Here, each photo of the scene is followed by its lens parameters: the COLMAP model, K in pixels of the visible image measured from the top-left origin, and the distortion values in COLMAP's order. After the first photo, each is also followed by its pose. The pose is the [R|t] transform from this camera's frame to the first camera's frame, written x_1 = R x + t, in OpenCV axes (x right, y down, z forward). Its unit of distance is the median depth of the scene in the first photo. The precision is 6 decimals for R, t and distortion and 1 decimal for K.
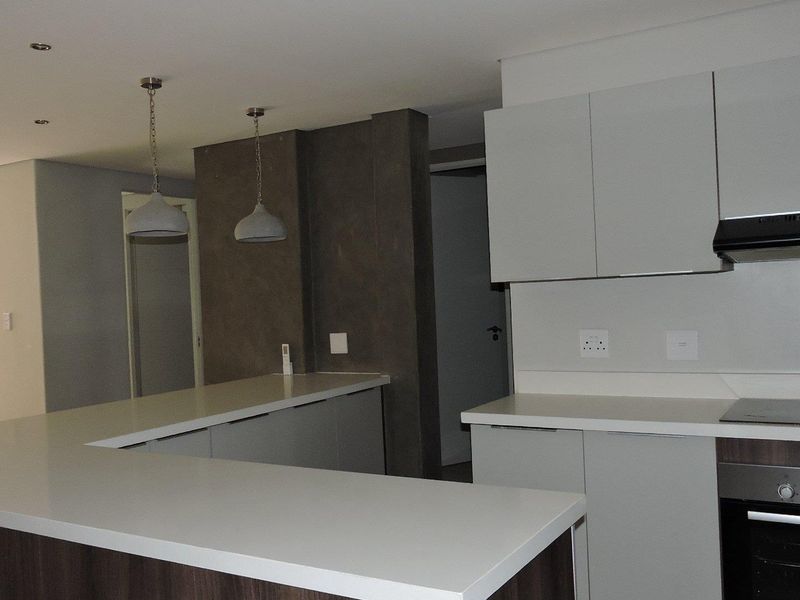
lens RADIAL K [[766.6, 0, 400.0], [0, 766.6, 300.0], [0, 0, 1]] dist [-0.008441, -0.009275]
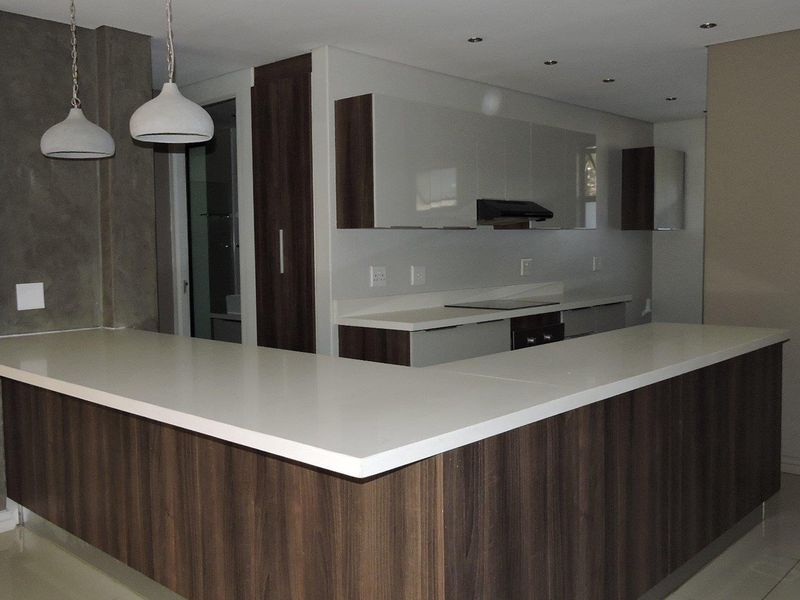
lens RADIAL K [[766.6, 0, 400.0], [0, 766.6, 300.0], [0, 0, 1]] dist [-0.008441, -0.009275]
pose [[0.211944, -0.024276, 0.976980, -0.867159], [0.016203, 0.999641, 0.021324, 0.056343], [-0.977147, 0.011311, 0.212261, 0.527314]]
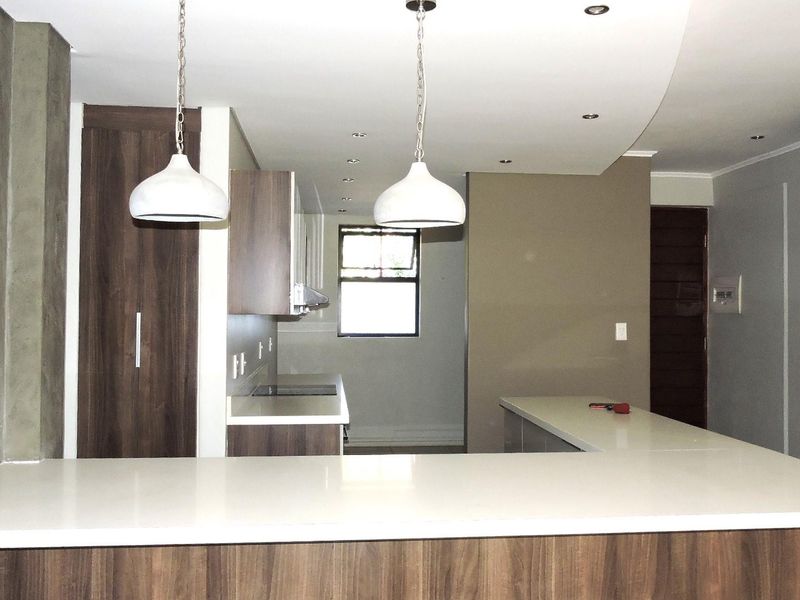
lens RADIAL K [[761.7, 0, 400.0], [0, 761.7, 300.0], [0, 0, 1]] dist [-0.008156, -0.021550]
pose [[-0.591262, 0.054717, 0.804621, -0.717274], [0.035135, 0.998496, -0.042082, 0.011083], [-0.805714, 0.003389, -0.592295, 1.184510]]
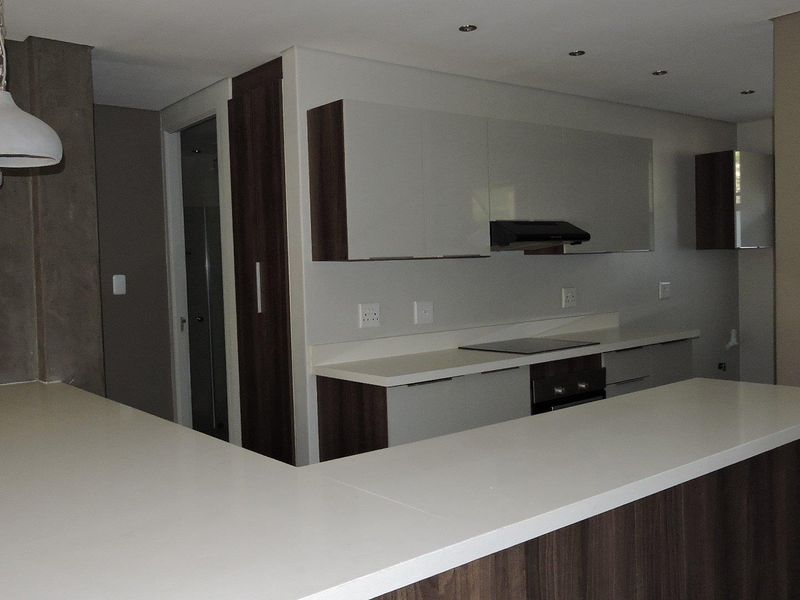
lens RADIAL K [[766.6, 0, 400.0], [0, 766.6, 300.0], [0, 0, 1]] dist [-0.008441, -0.009275]
pose [[0.349395, -0.006857, 0.936951, -0.655519], [0.027278, 0.999624, -0.002856, 0.030173], [-0.936579, 0.026556, 0.349450, 0.431371]]
